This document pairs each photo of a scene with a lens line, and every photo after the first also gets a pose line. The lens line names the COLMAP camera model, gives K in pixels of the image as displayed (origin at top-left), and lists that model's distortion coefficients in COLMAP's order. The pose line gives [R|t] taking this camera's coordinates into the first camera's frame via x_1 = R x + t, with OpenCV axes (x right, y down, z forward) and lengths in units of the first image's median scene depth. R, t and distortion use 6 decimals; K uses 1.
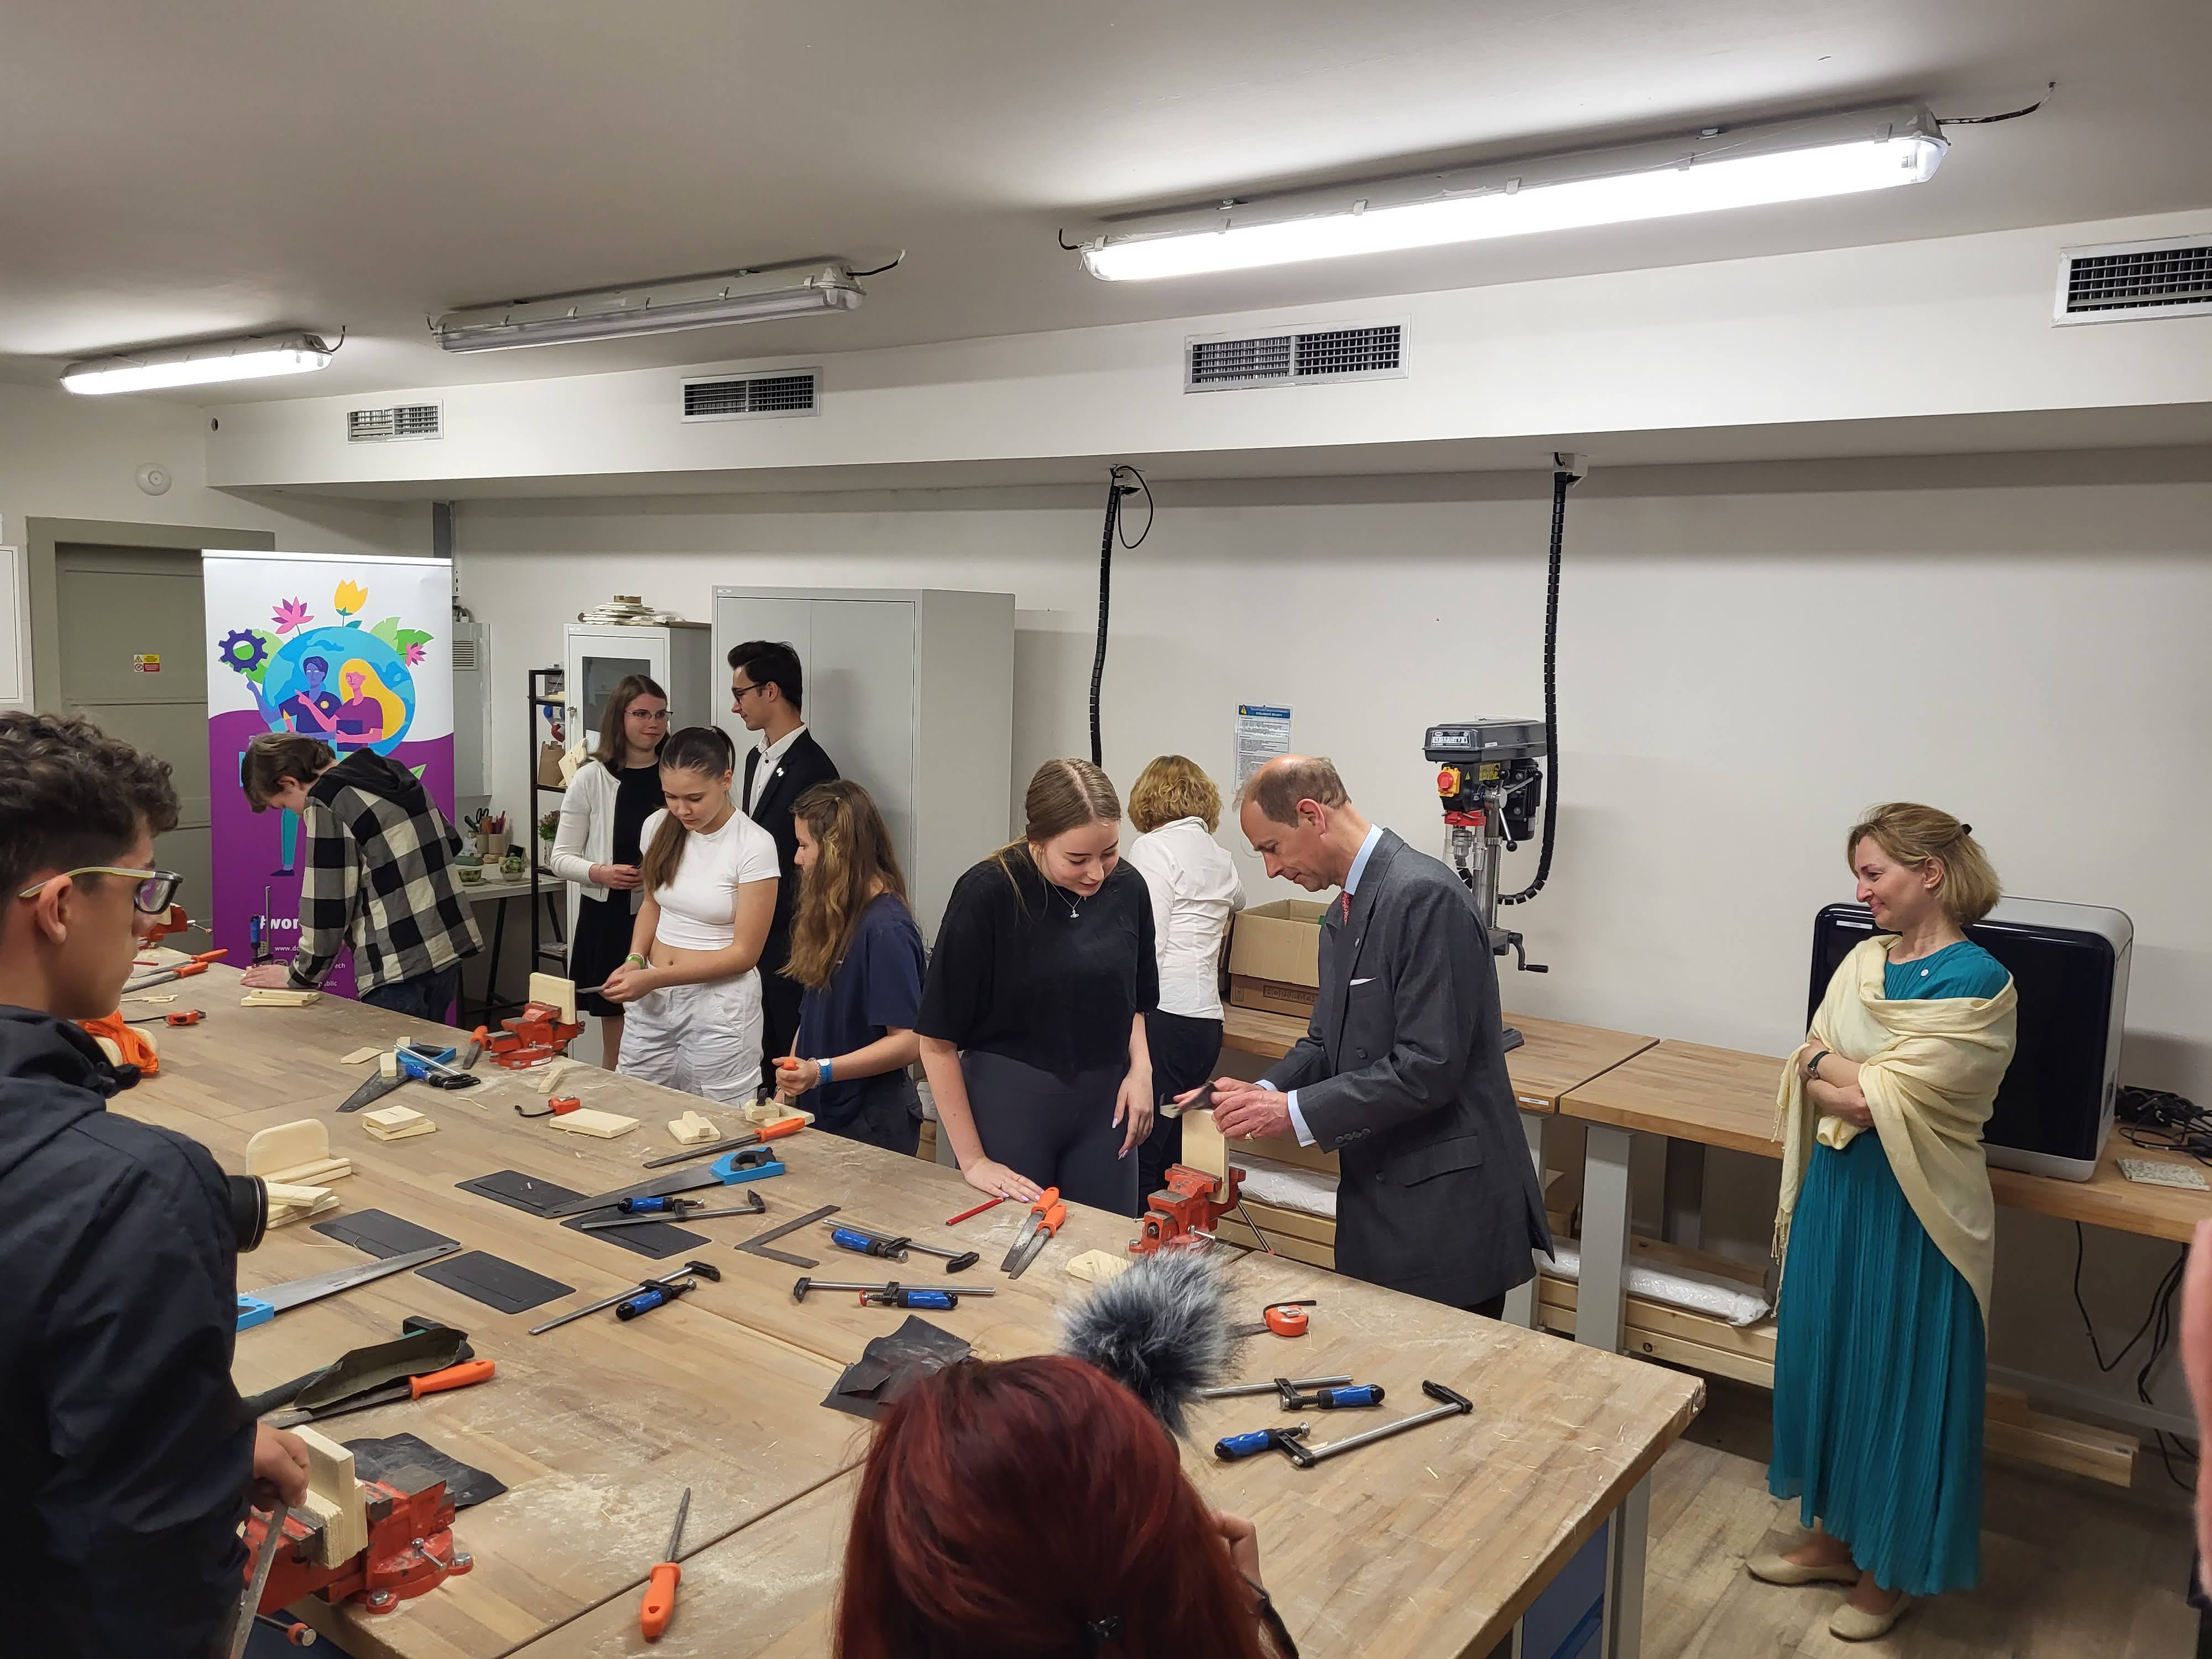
lens RADIAL K [[1677.0, 0, 1110.7], [0, 1677.0, 817.1], [0, 0, 1]] dist [0.067689, -0.070096]
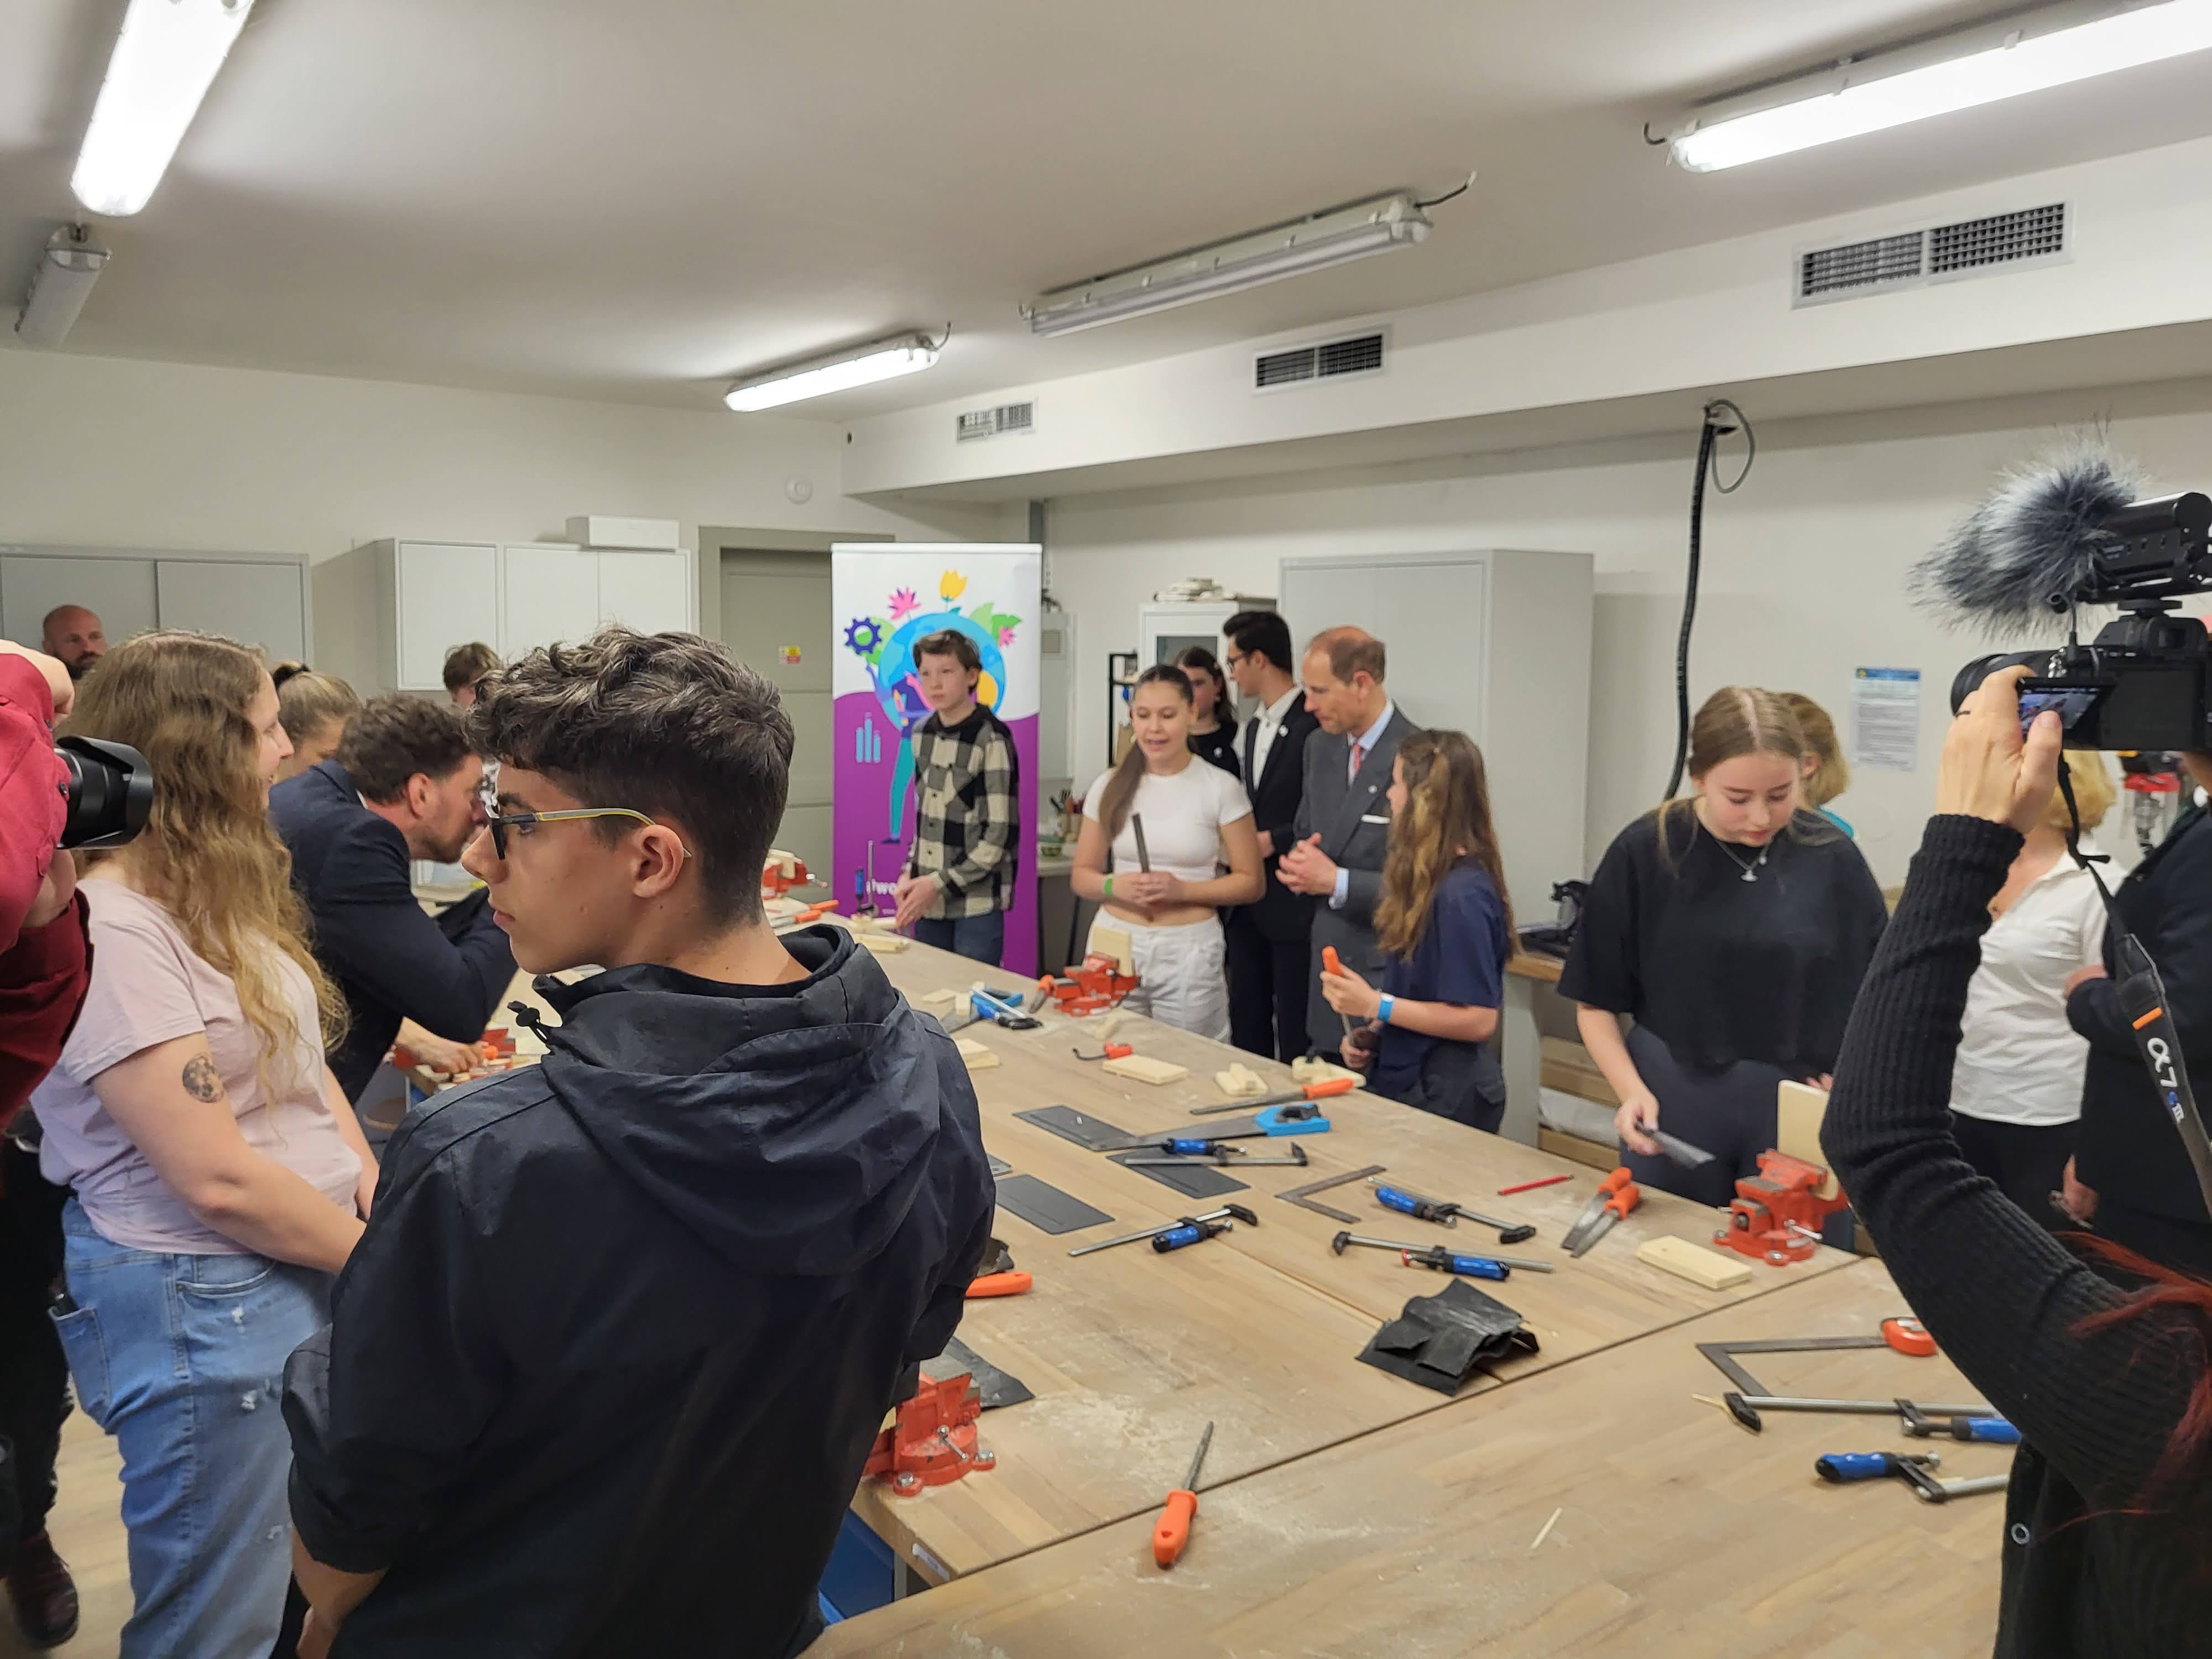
lens RADIAL K [[1696.3, 0, 1127.5], [0, 1696.3, 778.9], [0, 0, 1]] dist [0.042831, -0.044791]
pose [[0.946534, 0.008378, -0.322495, 0.004926], [-0.018534, 0.999424, -0.028434, 0.033230], [0.322071, 0.032890, 0.946144, 0.037939]]
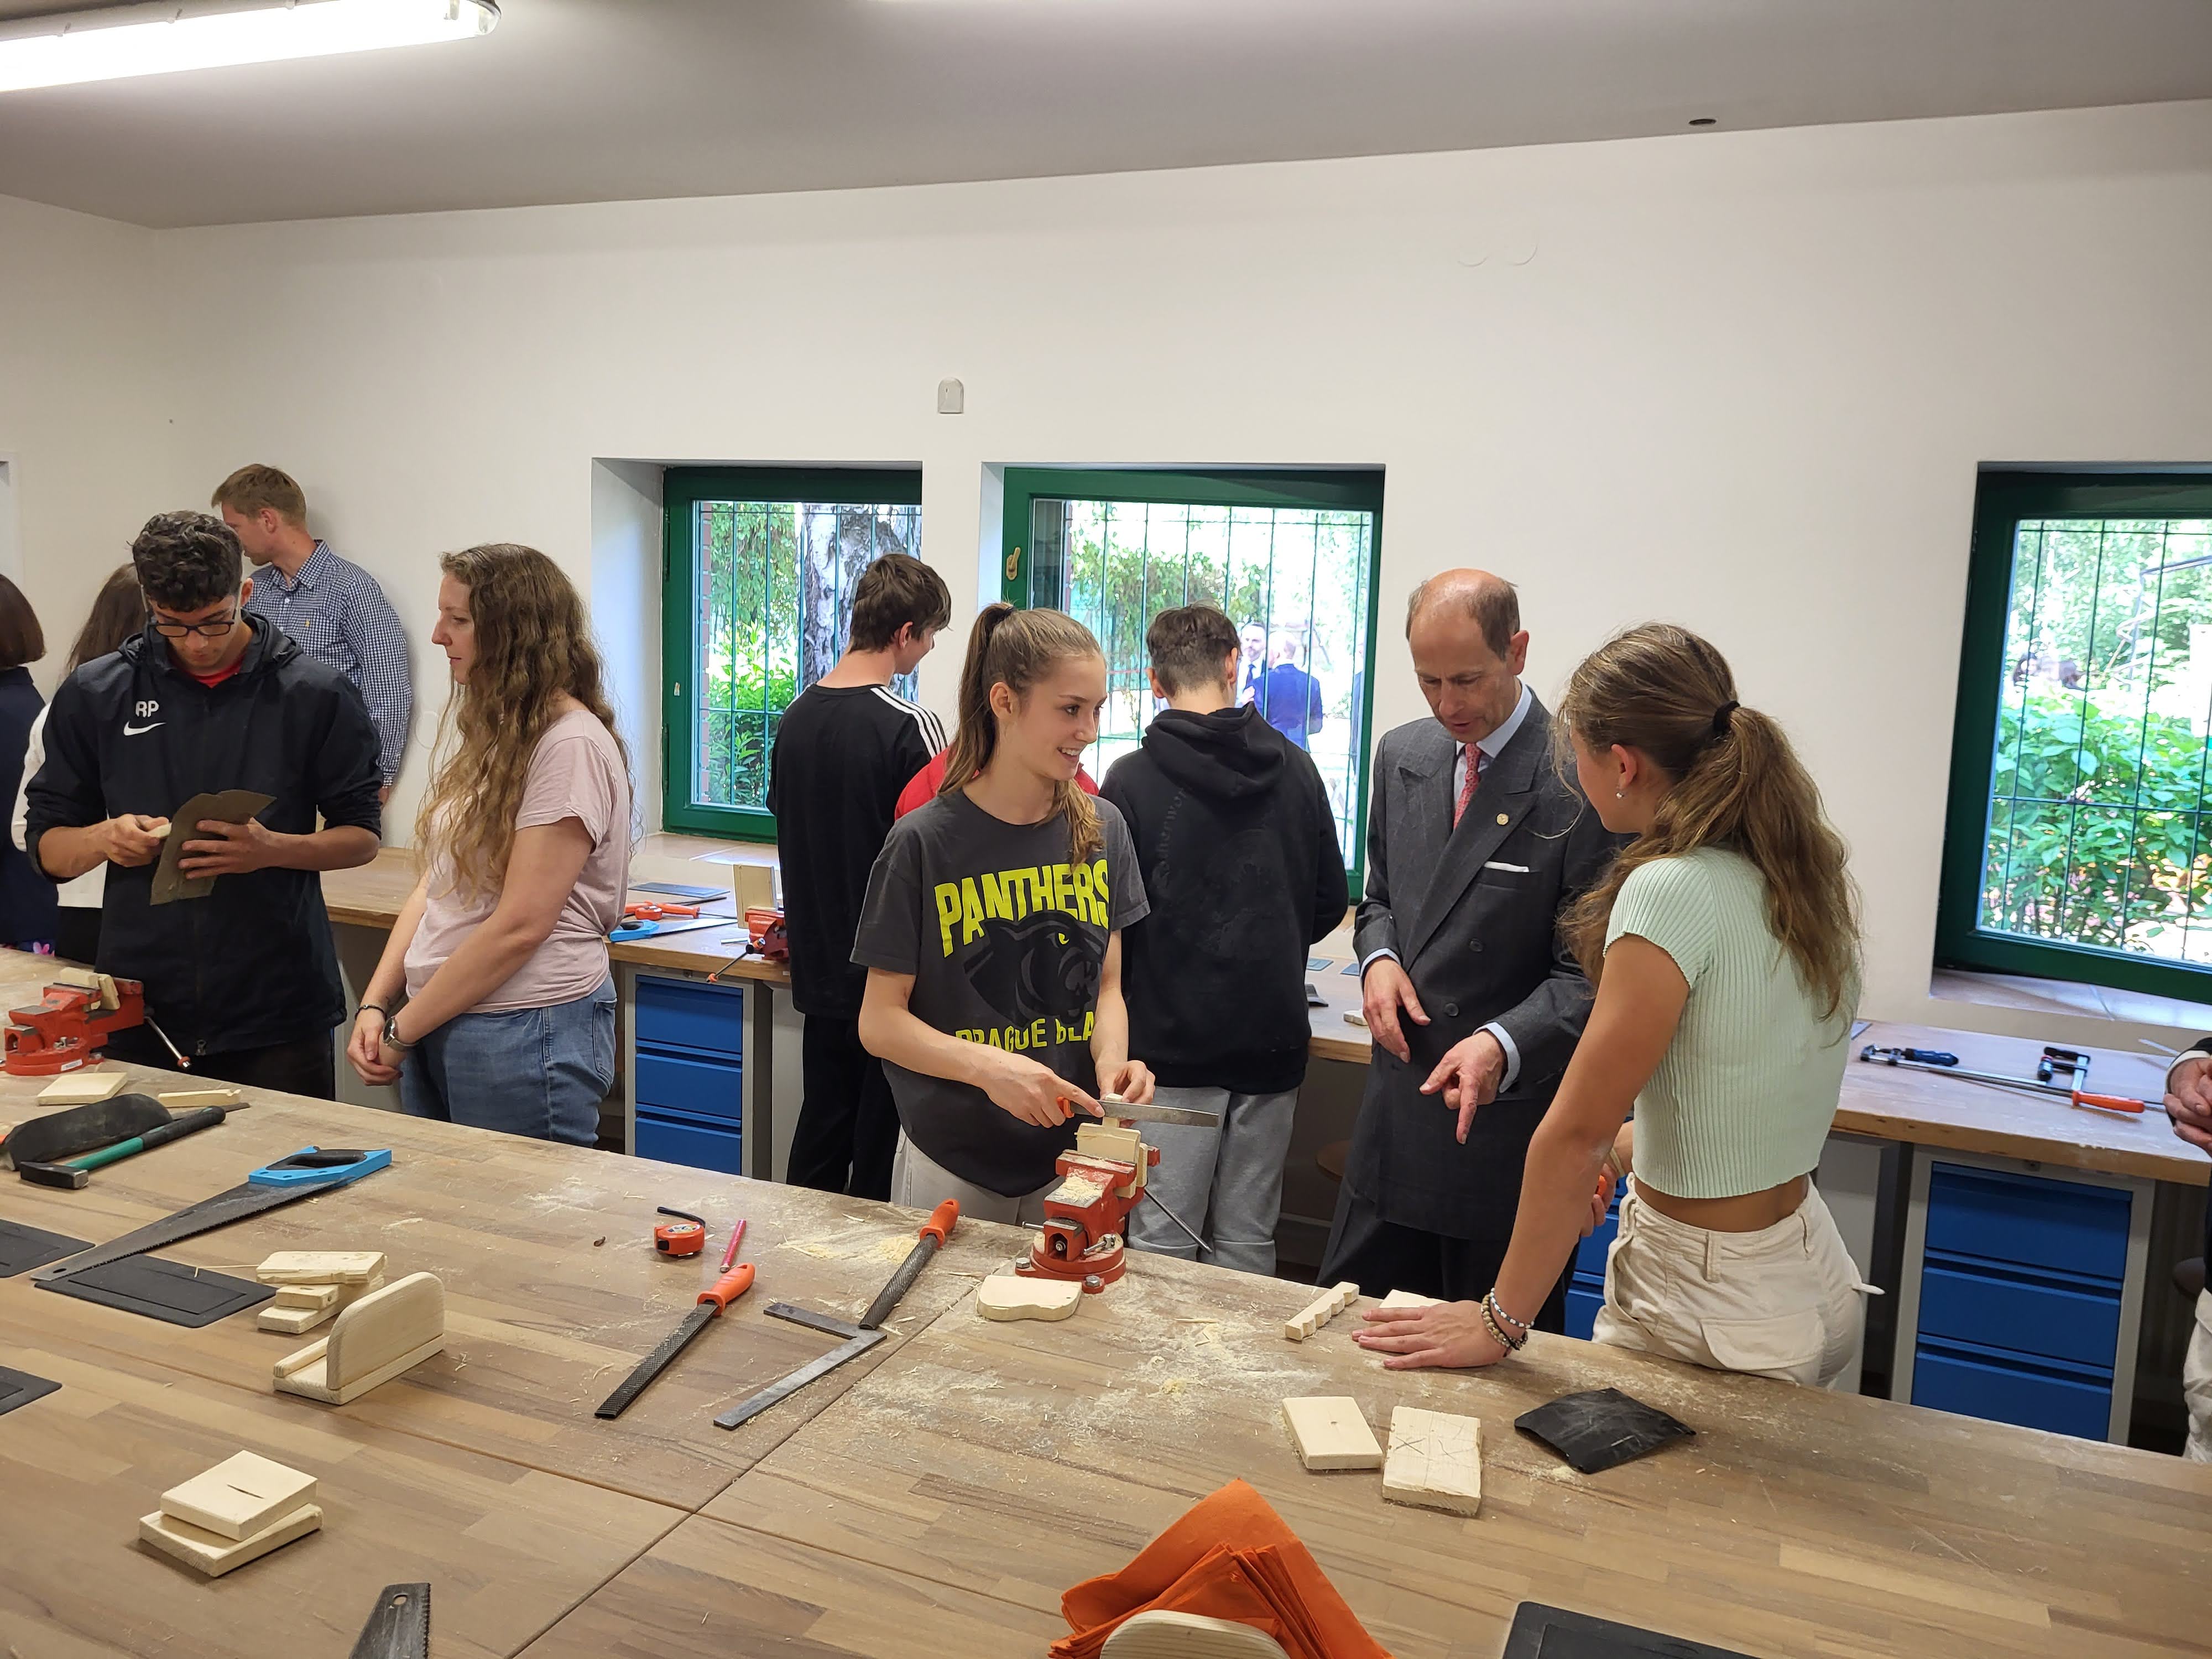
lens RADIAL K [[1685.4, 0, 1140.6], [0, 1685.4, 795.7], [0, 0, 1]] dist [0.058498, -0.063721]
pose [[-0.966579, -0.034801, -0.253997, -0.443419], [-0.093220, 0.970636, 0.221756, -0.100277], [0.238821, 0.238022, -0.941440, 1.196979]]
